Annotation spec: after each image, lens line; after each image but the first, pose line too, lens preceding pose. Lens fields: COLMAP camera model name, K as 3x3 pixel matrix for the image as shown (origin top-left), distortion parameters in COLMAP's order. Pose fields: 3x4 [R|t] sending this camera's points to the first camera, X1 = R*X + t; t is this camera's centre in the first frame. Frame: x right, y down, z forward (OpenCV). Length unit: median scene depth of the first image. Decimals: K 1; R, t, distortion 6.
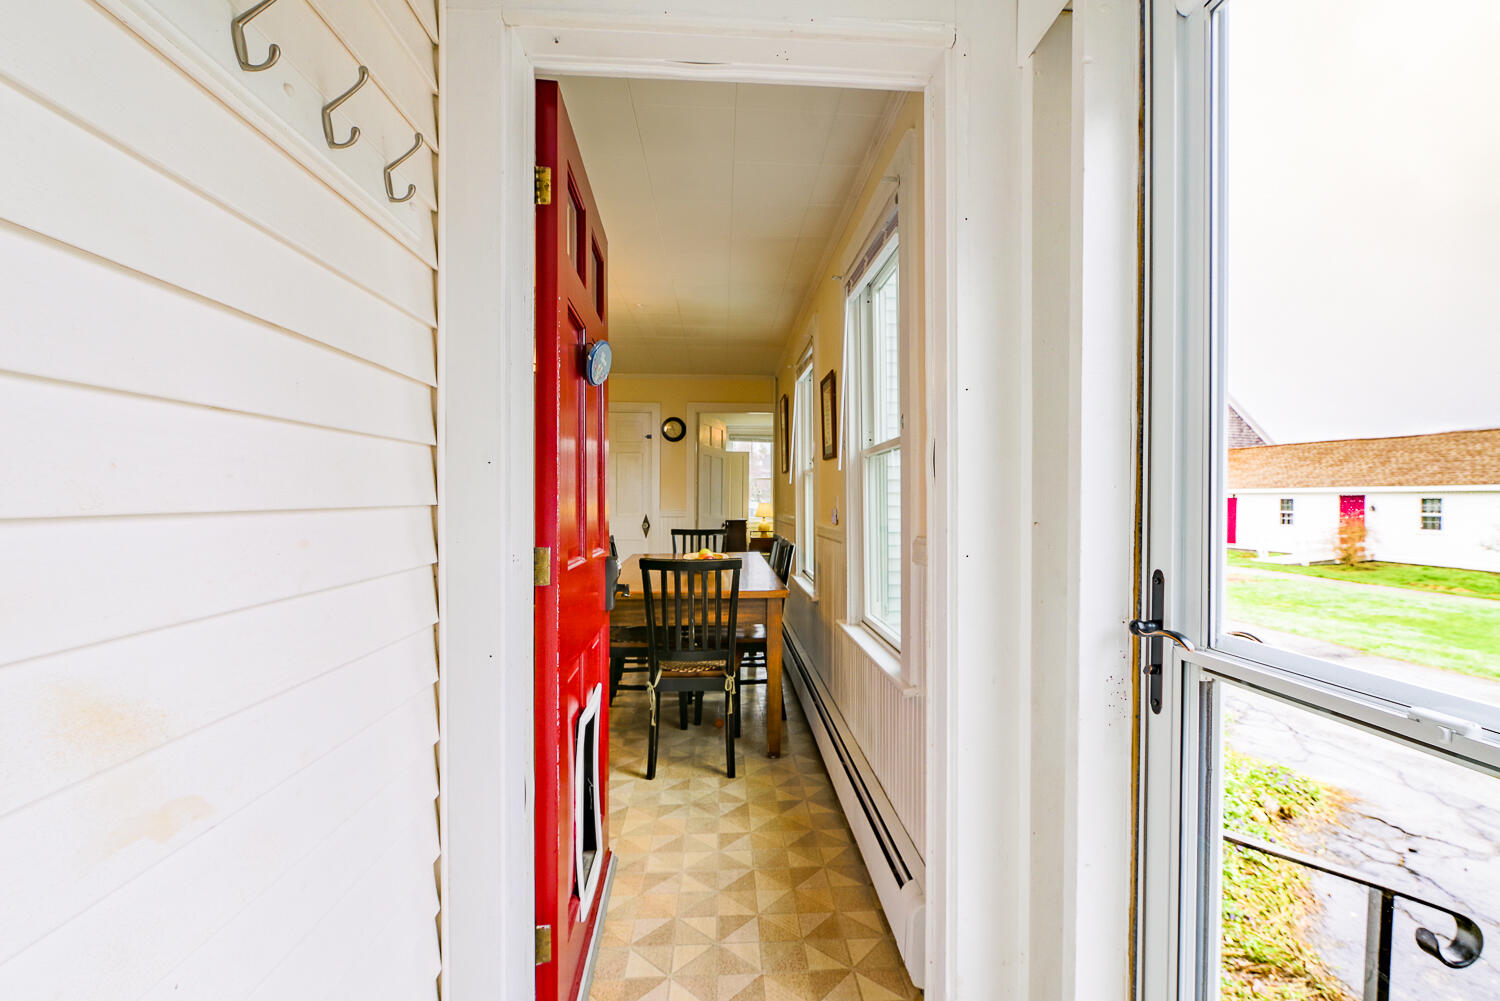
lens RADIAL K [[655.3, 0, 747.1], [0, 655.3, 485.5], [0, 0, 1]] dist [-0.003072, -0.000523]
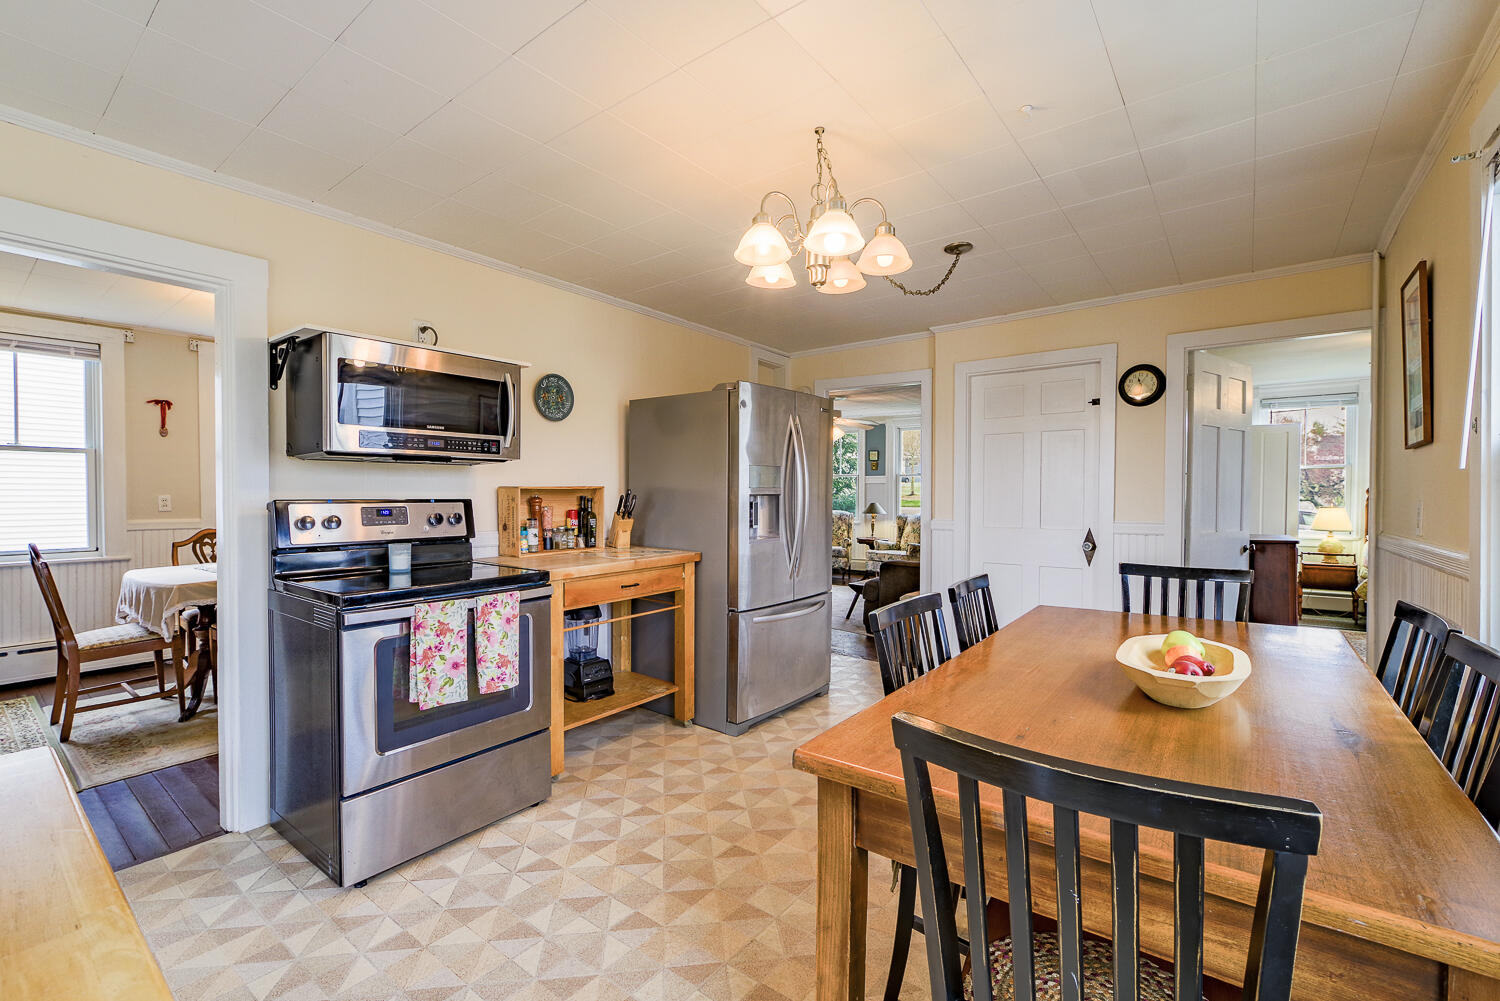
lens RADIAL K [[625.9, 0, 785.5], [0, 625.9, 496.7], [0, 0, 1]] dist [-0.002191, -0.000295]
pose [[0.777043, 0.010990, -0.629351, -0.006185], [0.003223, 0.999765, 0.021438, 0.000693], [0.629439, -0.018687, 0.776825, 0.364336]]
